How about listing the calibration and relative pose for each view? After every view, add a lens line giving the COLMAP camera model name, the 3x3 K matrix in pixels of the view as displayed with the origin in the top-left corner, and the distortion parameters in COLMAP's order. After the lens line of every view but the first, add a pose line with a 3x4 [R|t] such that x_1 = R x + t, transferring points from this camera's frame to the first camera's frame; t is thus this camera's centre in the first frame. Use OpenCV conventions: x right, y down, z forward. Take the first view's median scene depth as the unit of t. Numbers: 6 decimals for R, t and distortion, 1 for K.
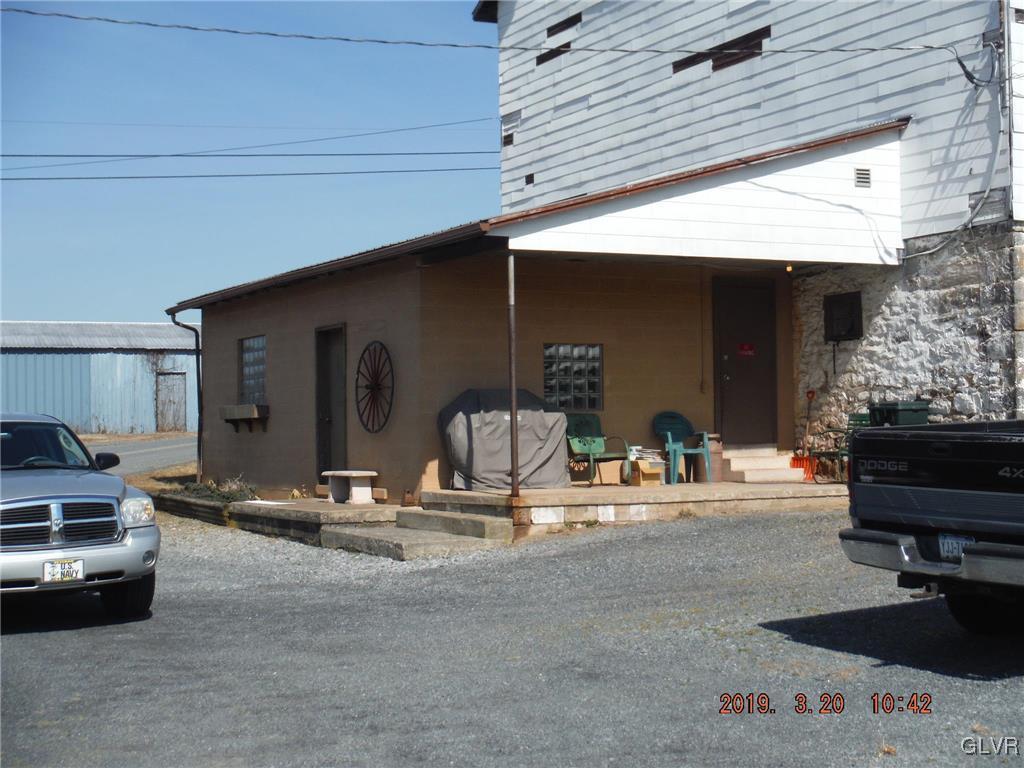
lens RADIAL K [[1574.7, 0, 512.0], [0, 1574.7, 384.0], [0, 0, 1]] dist [0.005703, -0.001562]
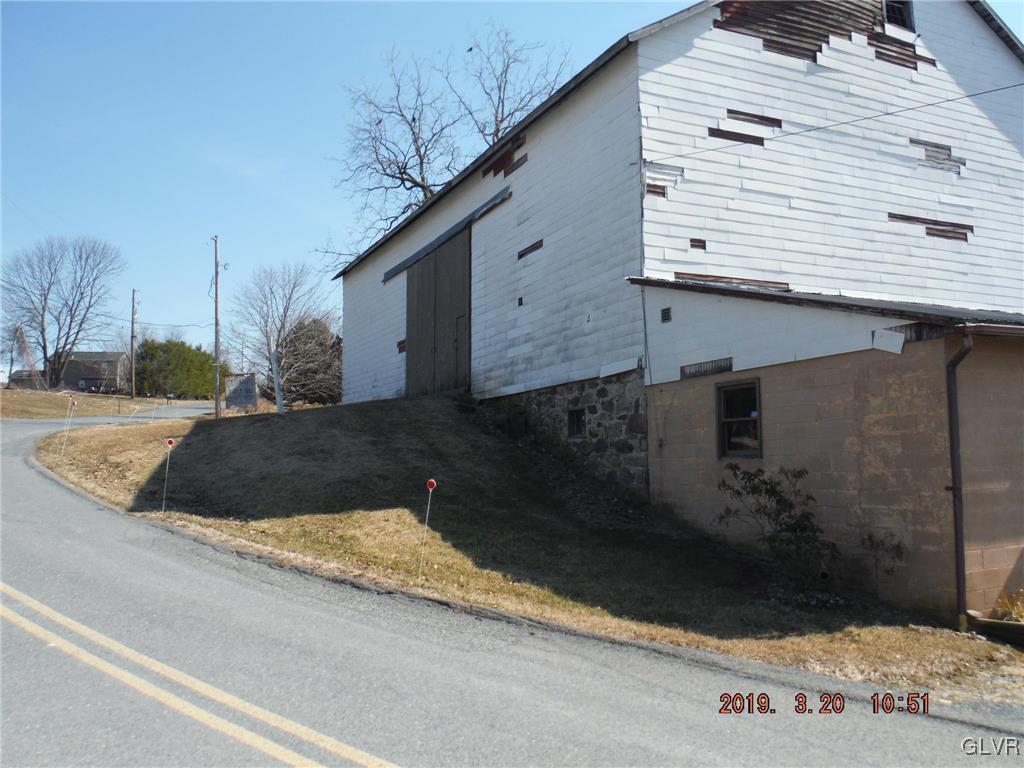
lens RADIAL K [[888.5, 0, 512.0], [0, 888.5, 384.0], [0, 0, 1]] dist [-0.011383, -0.004817]
pose [[0.022439, 0.116013, 0.992994, -0.584115], [-0.006194, 0.993241, -0.115902, 0.020402], [-0.999729, -0.003550, 0.023006, 1.240864]]
